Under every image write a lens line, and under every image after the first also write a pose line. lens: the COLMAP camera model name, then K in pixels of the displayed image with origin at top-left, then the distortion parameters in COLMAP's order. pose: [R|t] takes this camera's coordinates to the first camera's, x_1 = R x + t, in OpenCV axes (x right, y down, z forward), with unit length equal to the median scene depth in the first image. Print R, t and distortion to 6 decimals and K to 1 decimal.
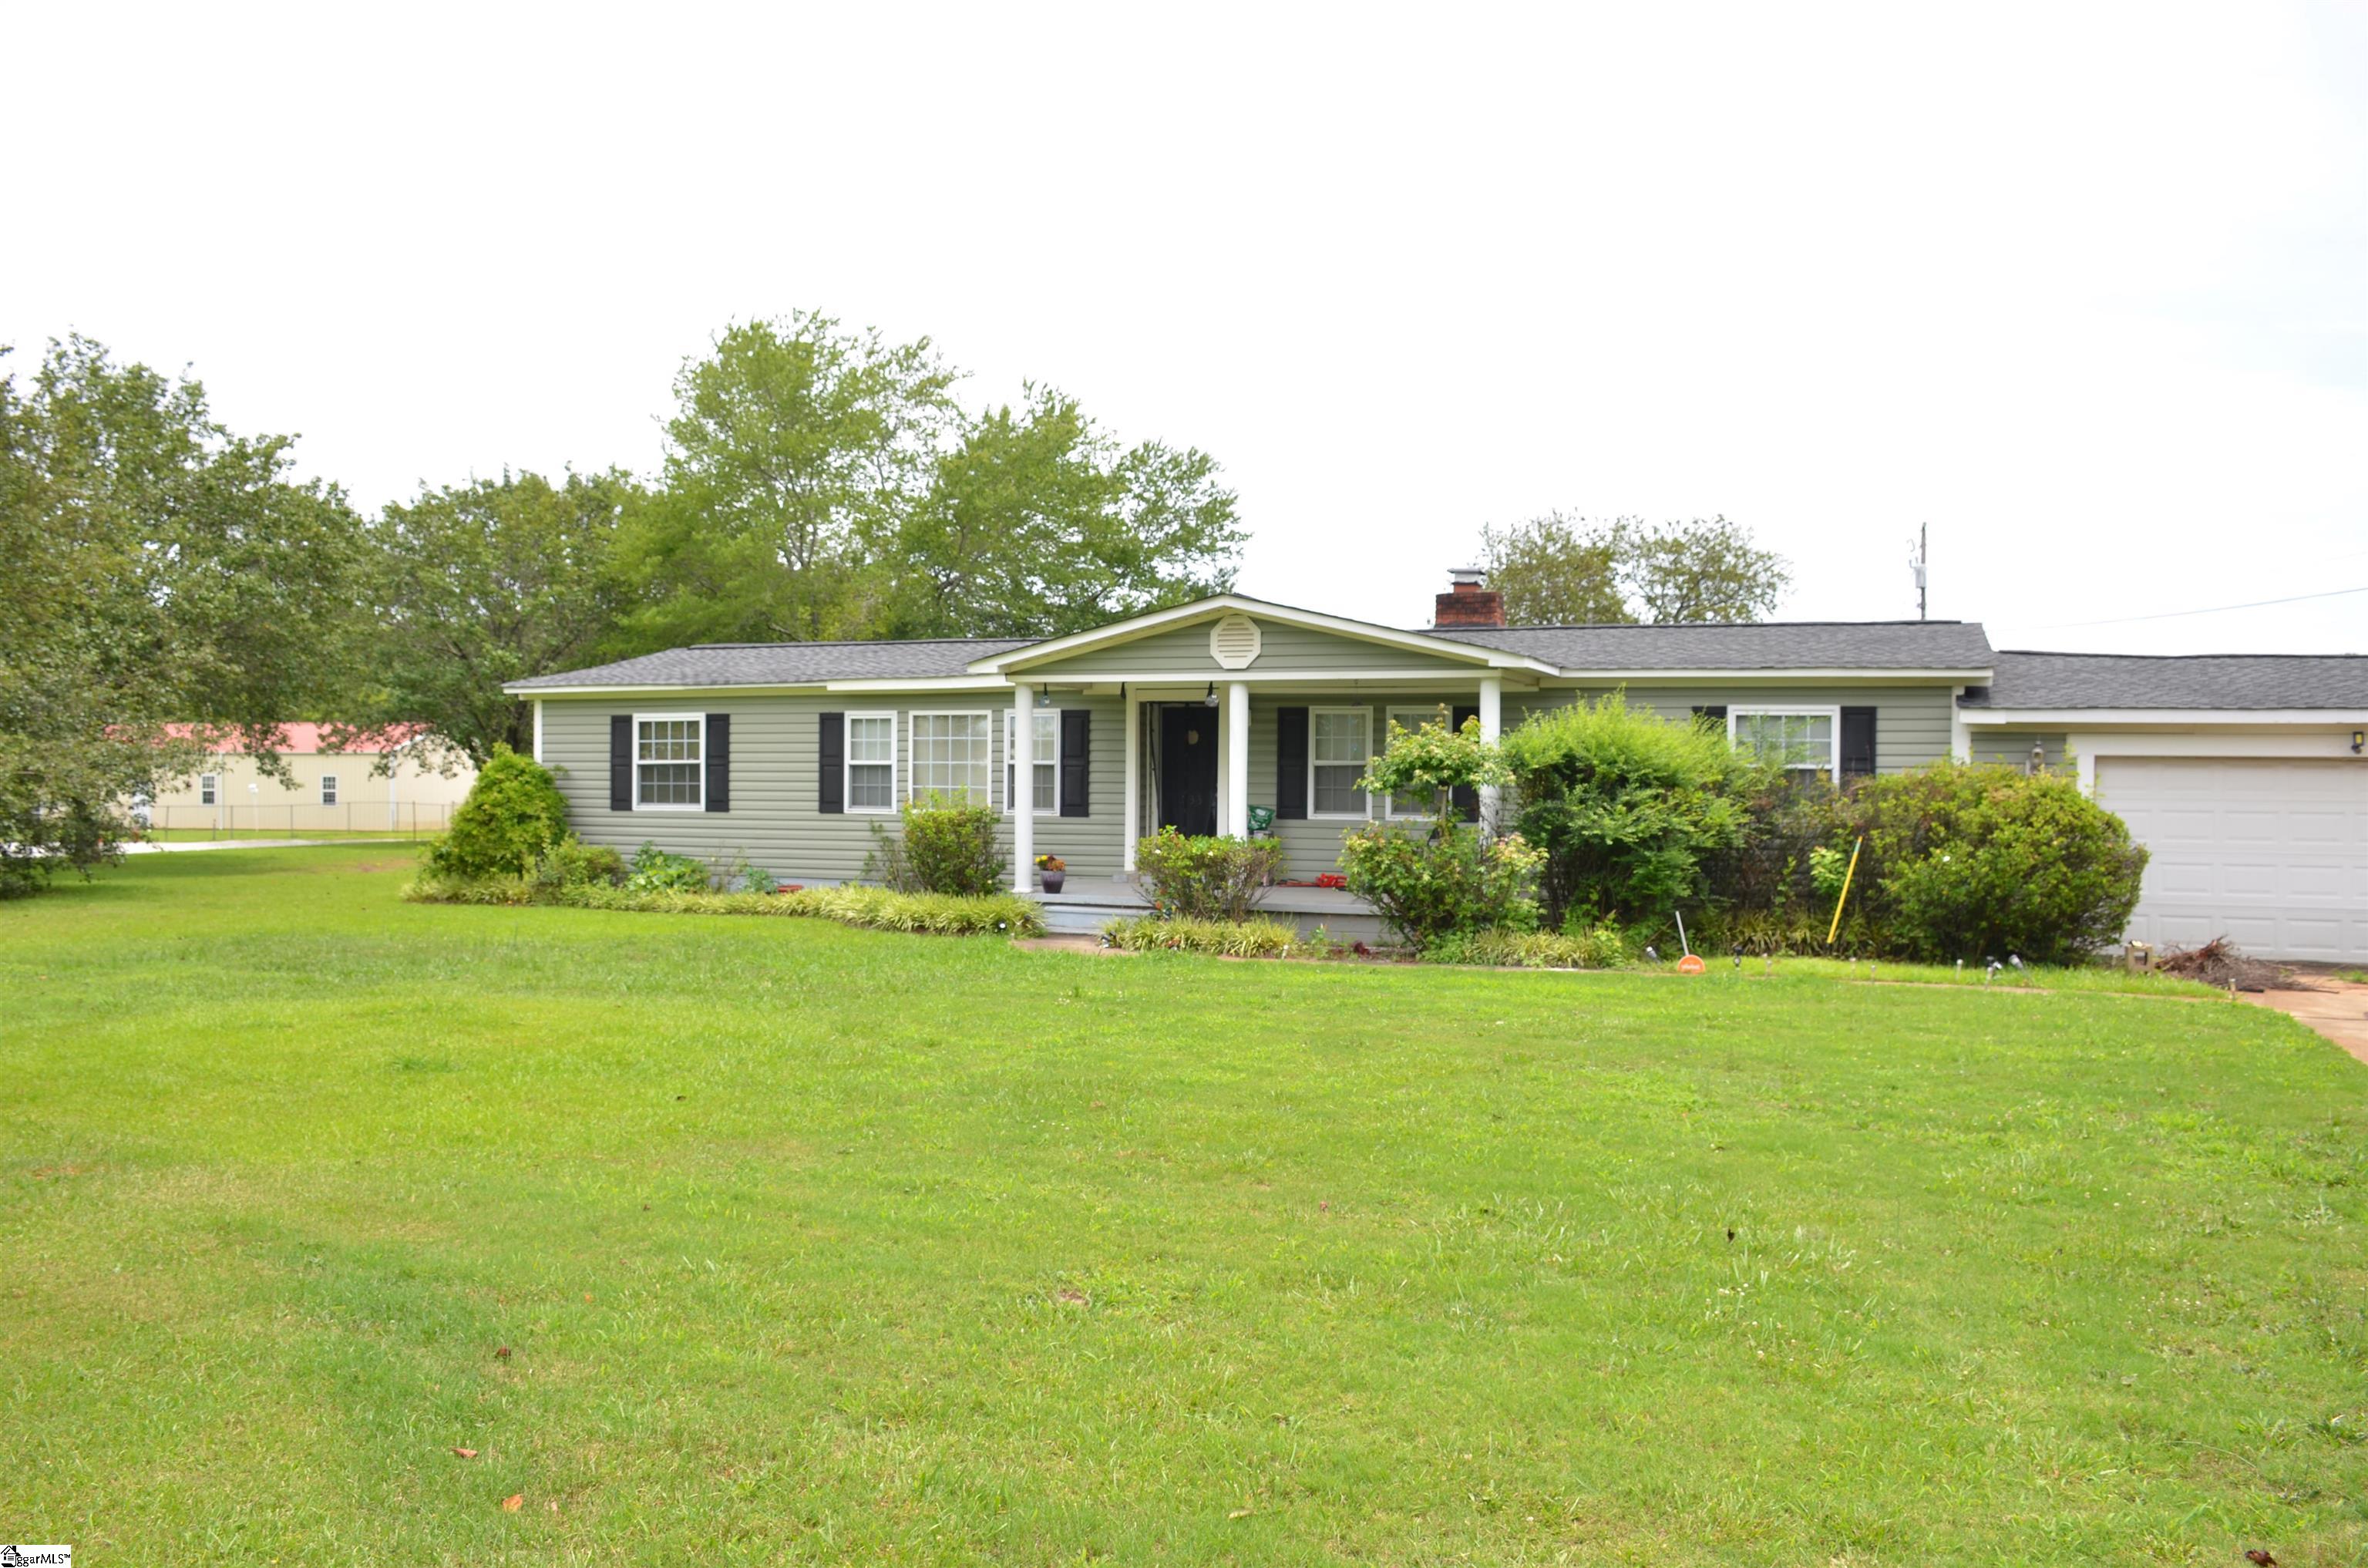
lens RADIAL K [[1870.6, 0, 1159.4], [0, 1870.6, 800.4], [0, 0, 1]] dist [-0.145439, 0.113831]
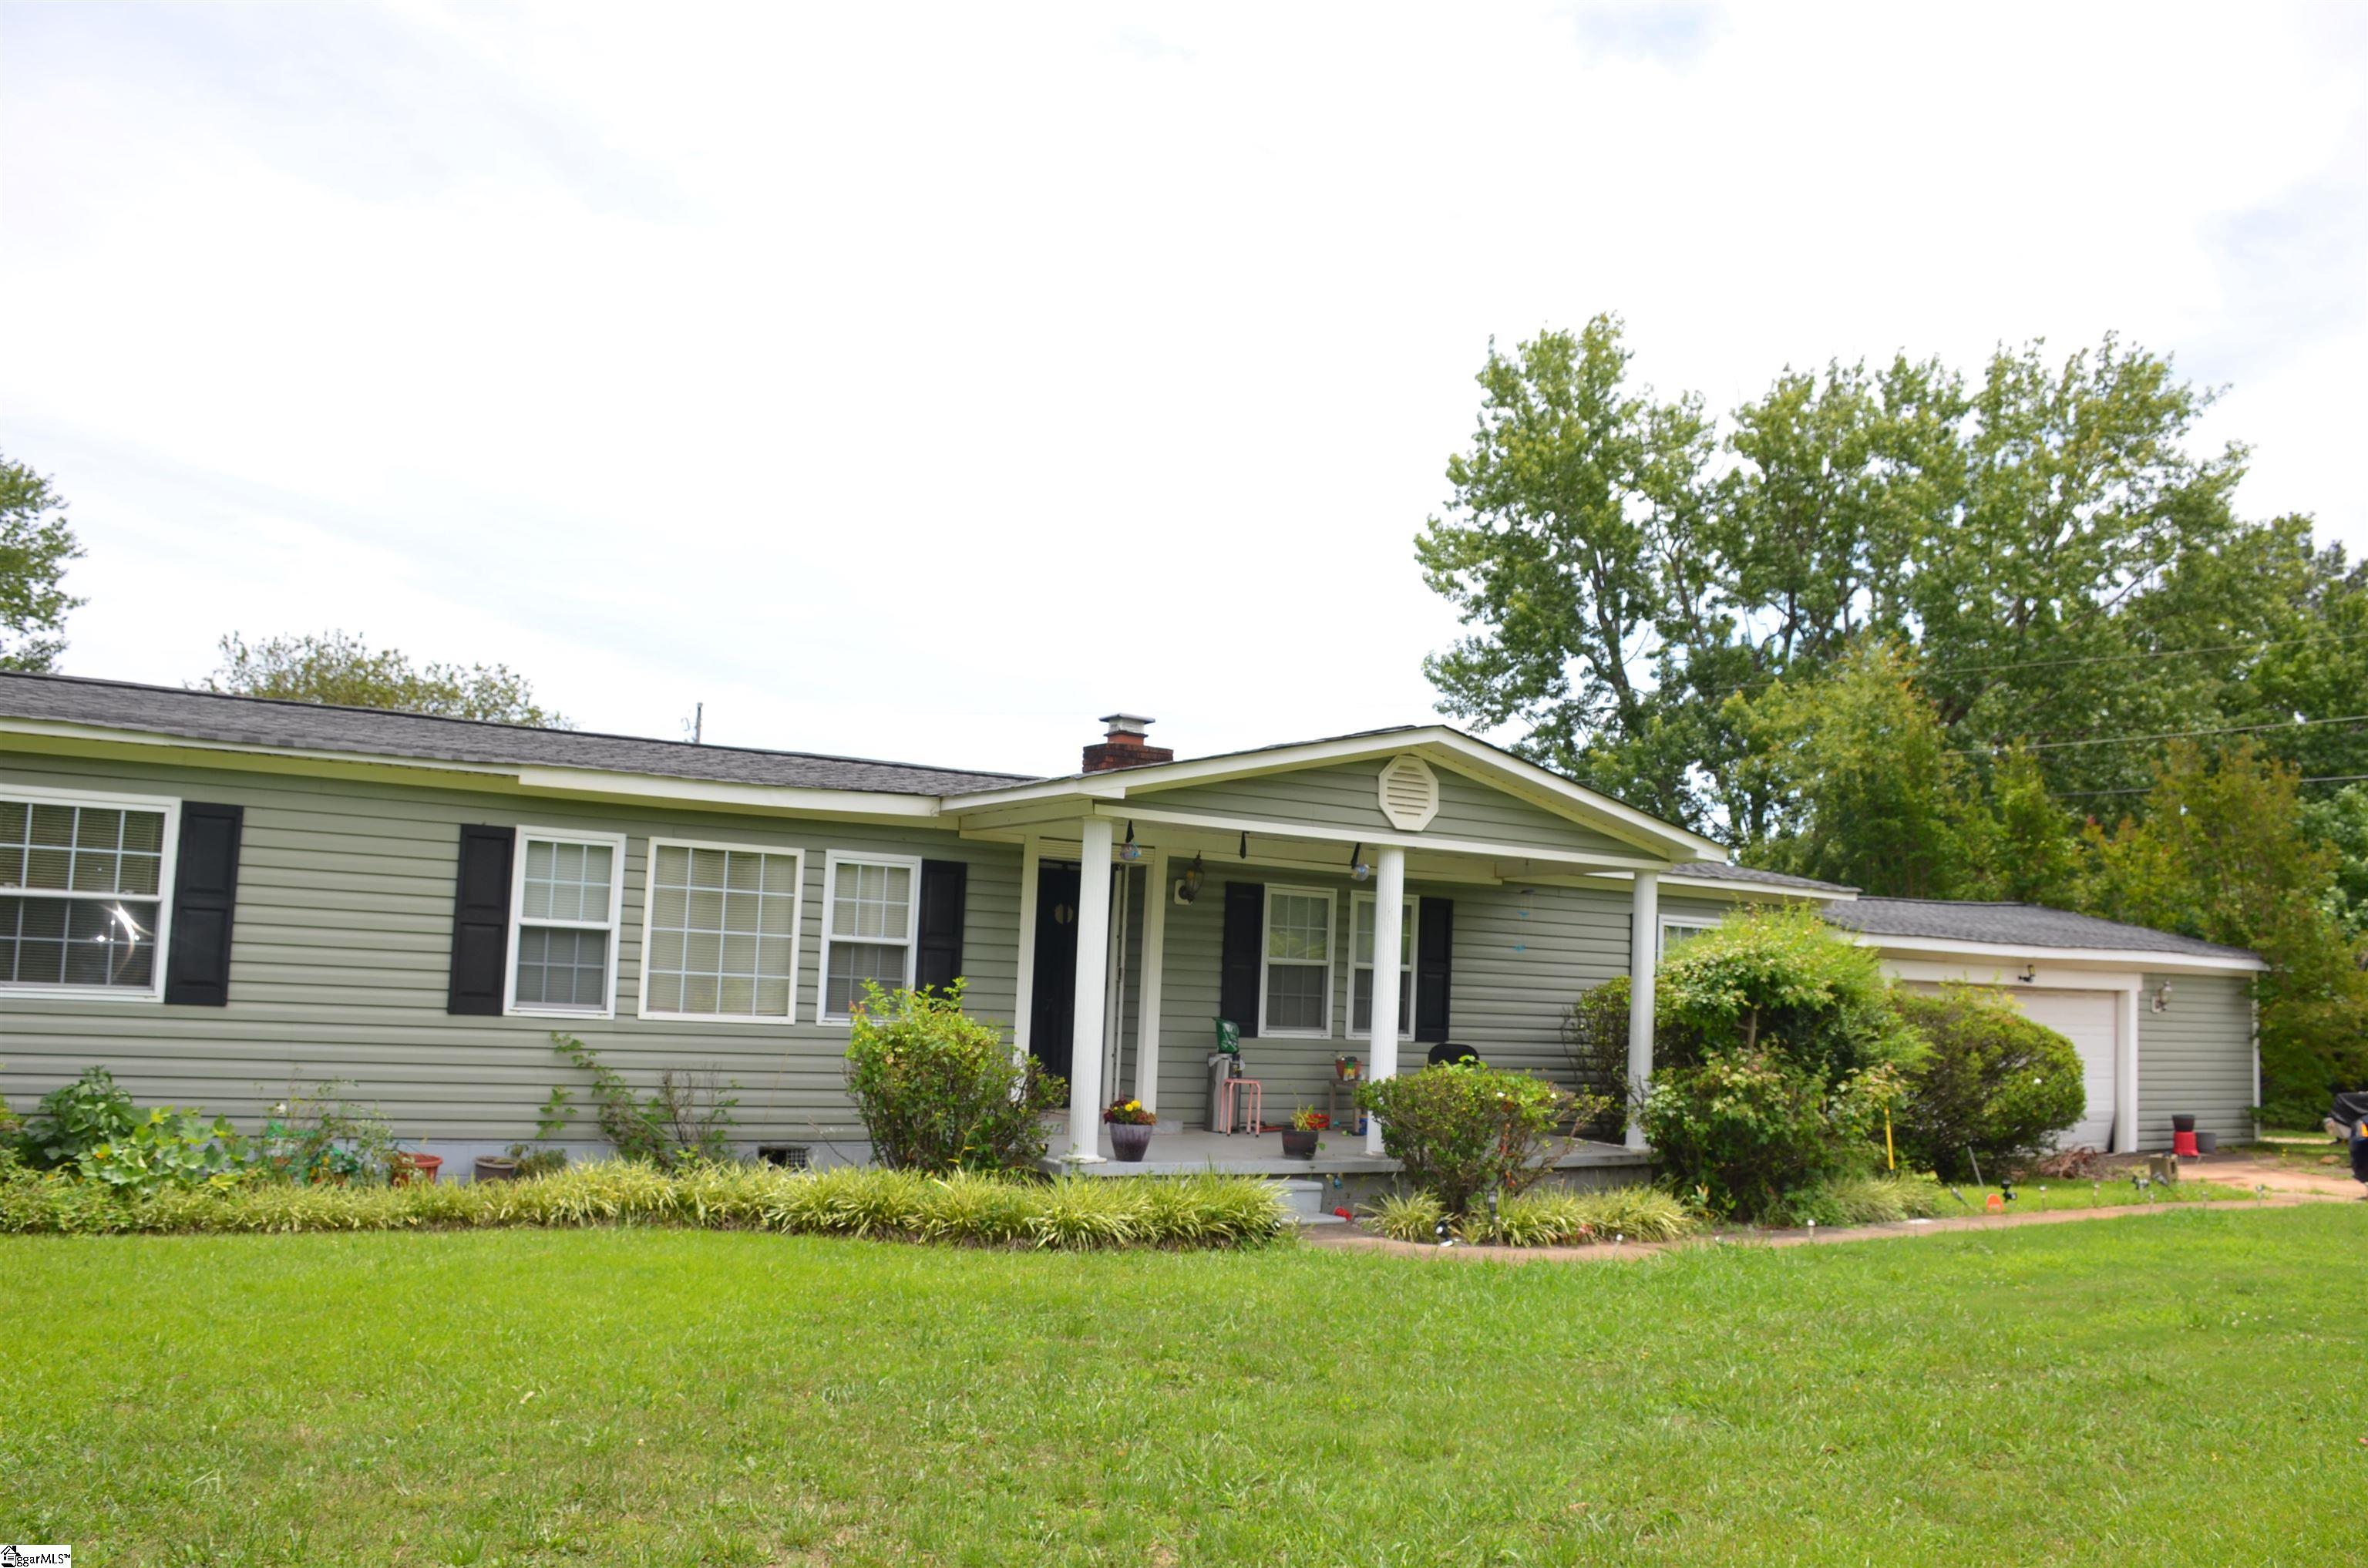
lens RADIAL K [[1870.6, 0, 1180.3], [0, 1870.6, 801.0], [0, 0, 1]] dist [-0.145439, 0.113831]
pose [[0.602538, 0.099080, 0.791917, -0.473882], [-0.025029, 0.994122, -0.105335, -0.003661], [-0.797698, 0.043647, 0.601476, 0.524768]]
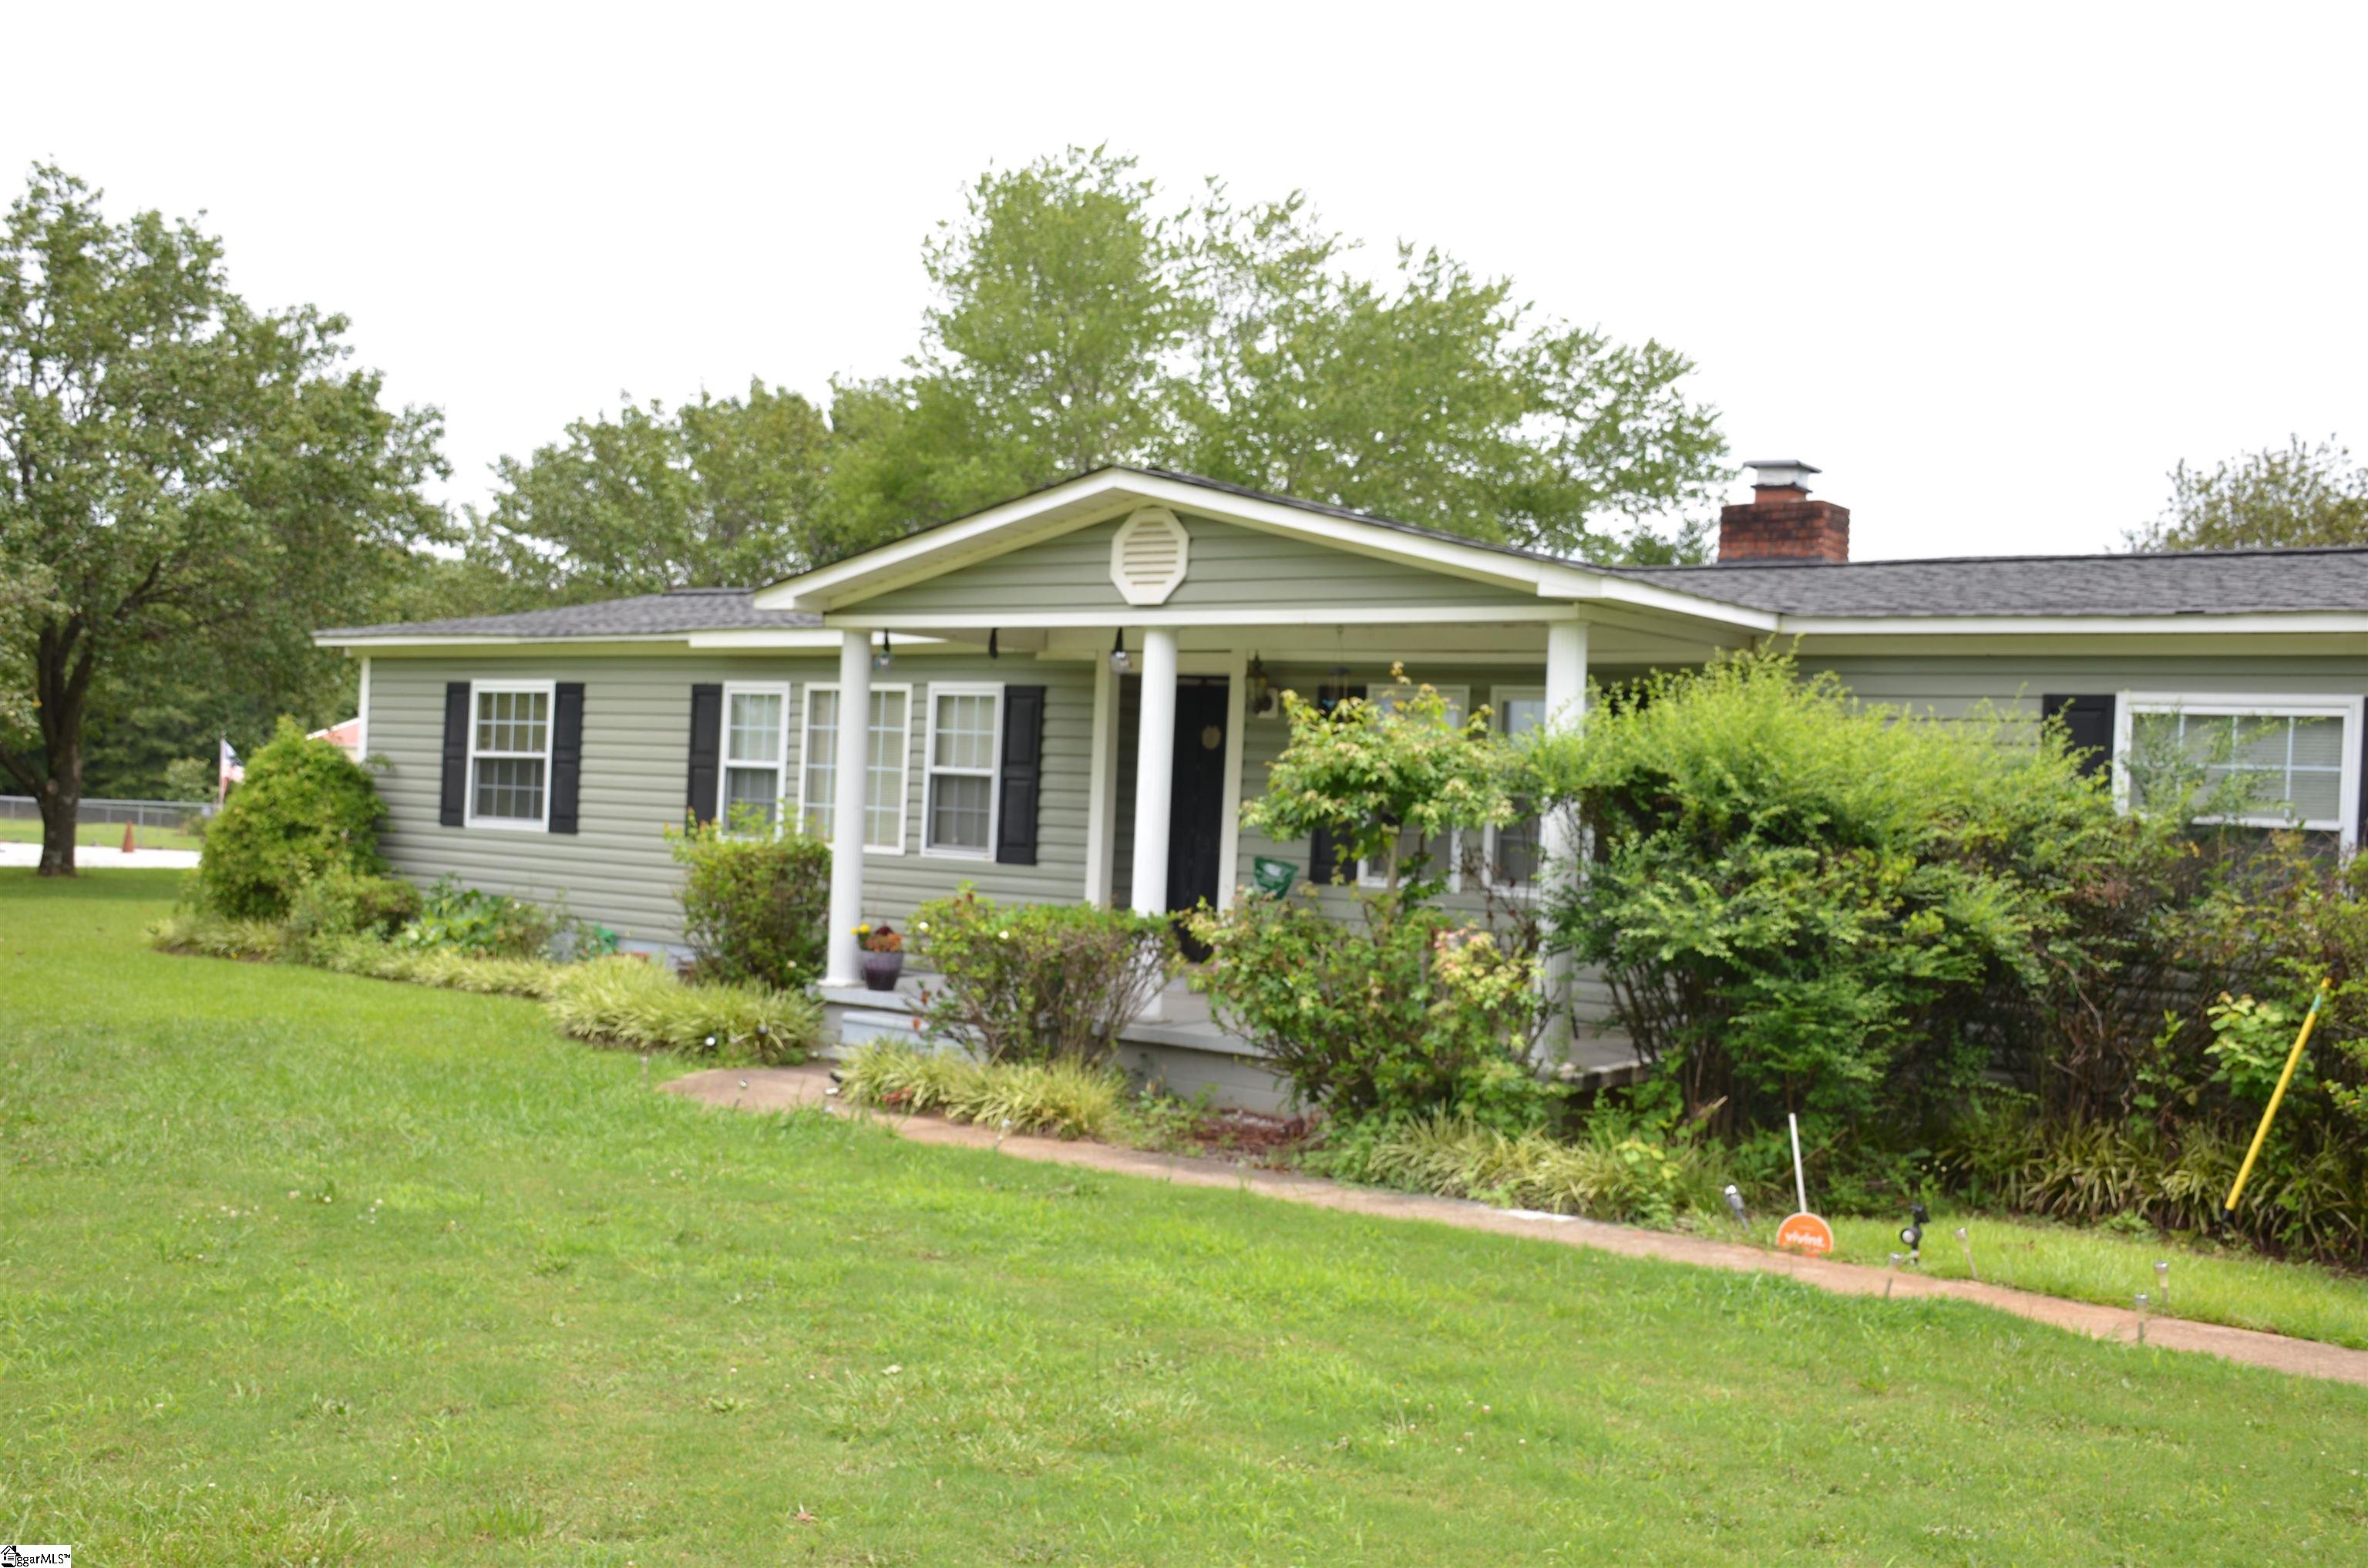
lens RADIAL K [[2396.8, 0, 1161.1], [0, 2396.8, 785.2], [0, 0, 1]] dist [0.012762, 0.000000]
pose [[0.957911, 0.036917, -0.284682, 0.205019], [-0.045843, 0.998642, -0.024751, 0.000374], [0.283382, 0.036760, 0.958302, 0.263294]]
